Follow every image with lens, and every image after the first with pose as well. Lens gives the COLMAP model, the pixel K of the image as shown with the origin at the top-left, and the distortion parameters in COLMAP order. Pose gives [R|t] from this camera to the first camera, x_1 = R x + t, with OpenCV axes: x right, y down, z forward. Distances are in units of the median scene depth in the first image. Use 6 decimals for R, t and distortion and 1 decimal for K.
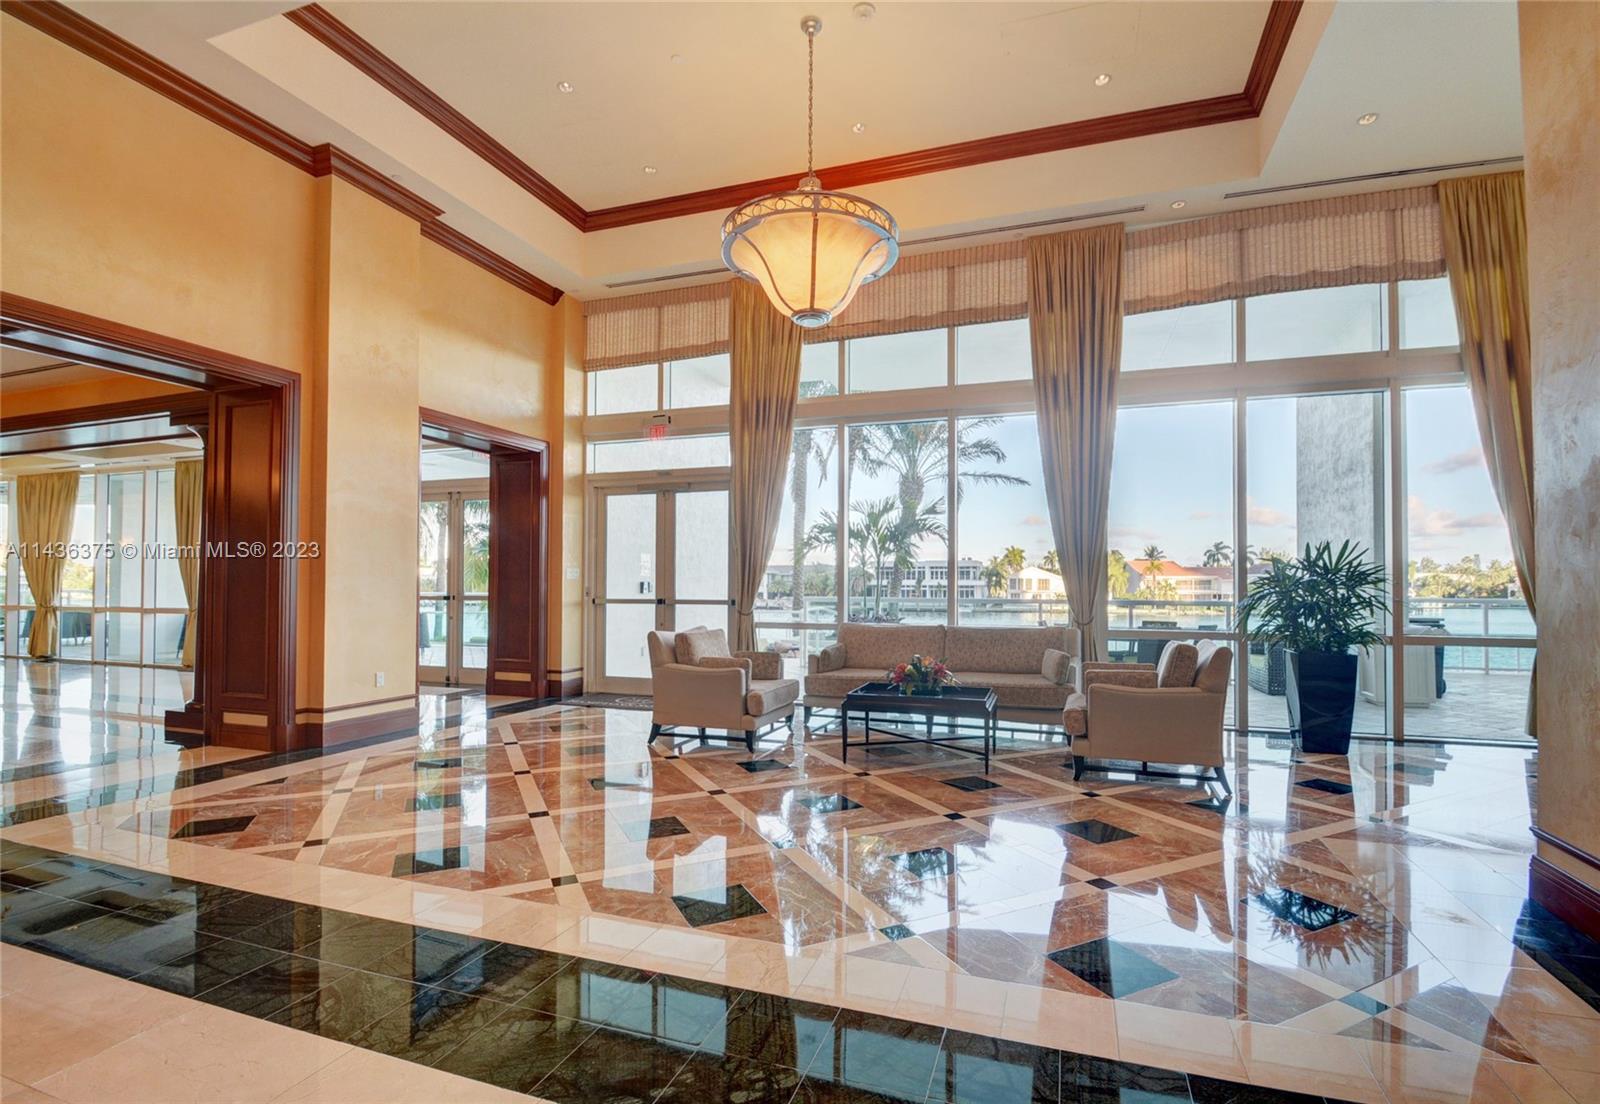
lens RADIAL K [[751.7, 0, 807.1], [0, 751.7, 562.7], [0, 0, 1]] dist [-0.000830, -0.000954]
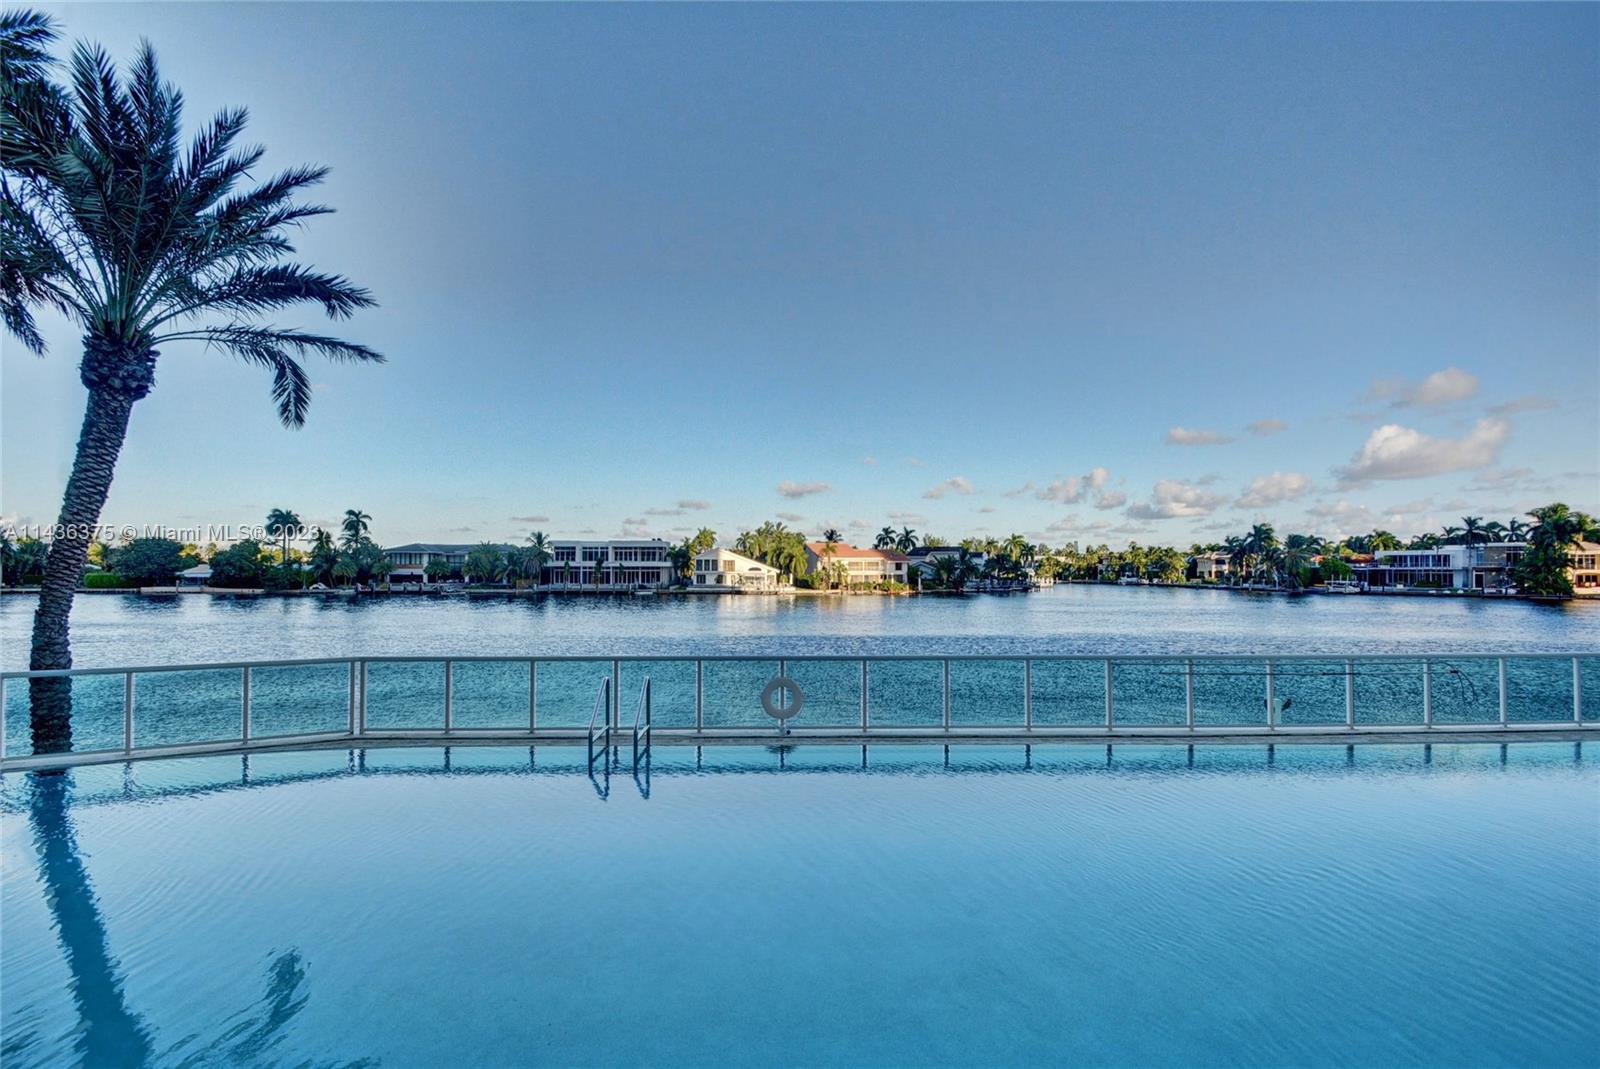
lens RADIAL K [[711.1, 0, 784.0], [0, 711.1, 545.7], [0, 0, 1]] dist [-0.001537, -0.005737]
pose [[0.942203, 0.007918, 0.334949, 0.522240], [-0.008384, 0.999965, -0.000054, 0.013508], [-0.334938, -0.002757, 0.942236, 0.655897]]
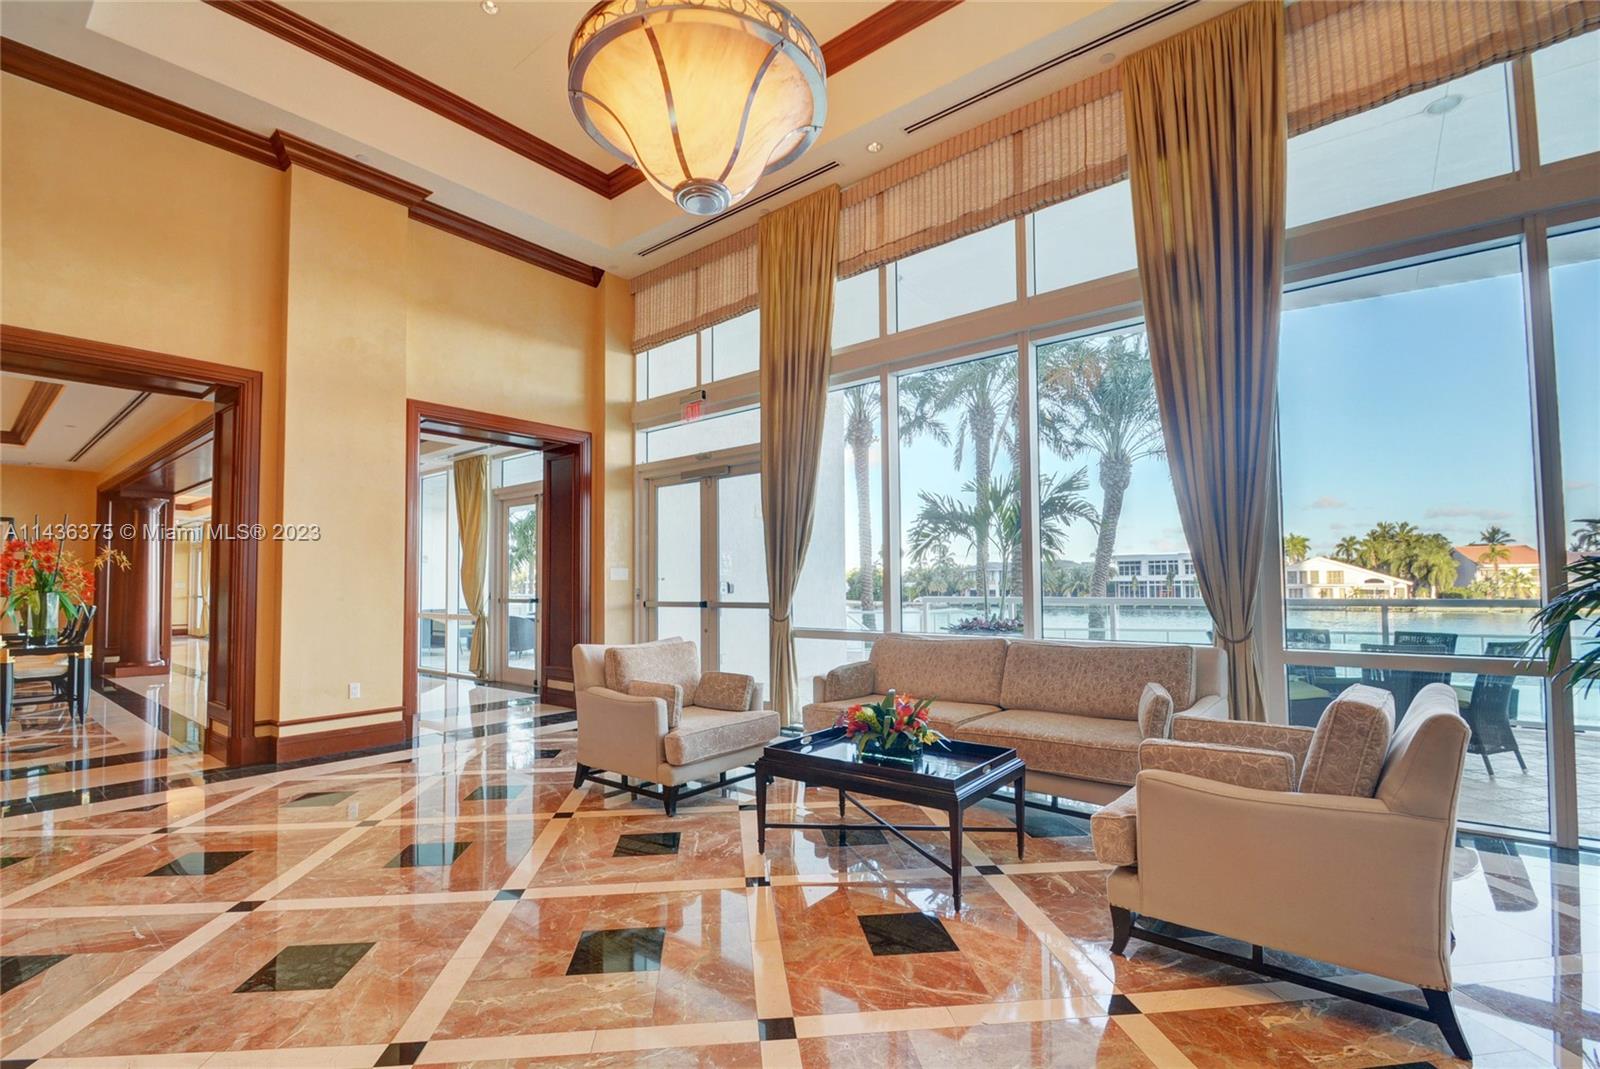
lens RADIAL K [[711.1, 0, 797.7], [0, 711.1, 547.3], [0, 0, 1]] dist [-0.001537, -0.005737]
pose [[0.937278, -0.031076, -0.347195, 0.195427], [0.023555, 0.999388, -0.025864, 0.009518], [0.347787, 0.016063, 0.937436, 0.270376]]
